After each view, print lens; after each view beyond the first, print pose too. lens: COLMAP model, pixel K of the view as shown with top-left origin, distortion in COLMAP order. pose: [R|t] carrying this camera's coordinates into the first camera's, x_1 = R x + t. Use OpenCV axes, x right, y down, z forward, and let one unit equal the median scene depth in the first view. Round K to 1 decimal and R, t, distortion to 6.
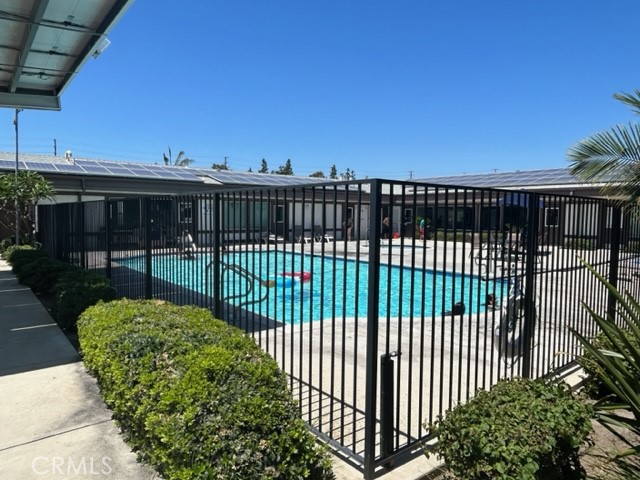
lens RADIAL K [[425.6, 0, 320.0], [0, 425.6, 240.0], [0, 0, 1]] dist [-0.030425, 0.001139]
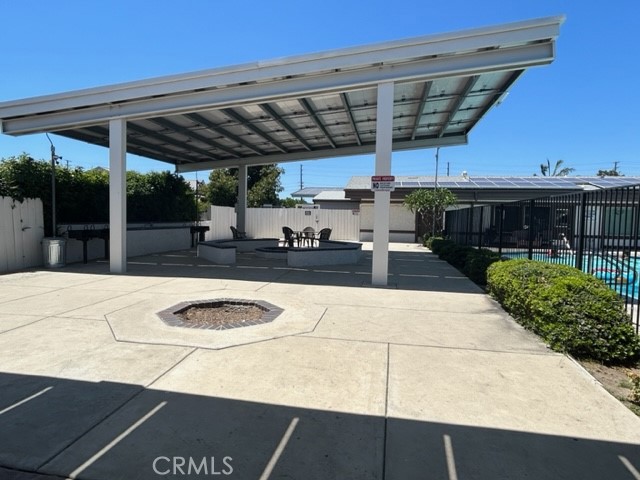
lens RADIAL K [[391.9, 0, 320.0], [0, 391.9, 240.0], [0, 0, 1]] dist [0.003226, 0.002270]
pose [[0.652622, 0.039023, -0.756678, 0.082607], [-0.055082, 0.998474, 0.003986, 0.041789], [0.755679, 0.039078, 0.653776, -0.246067]]
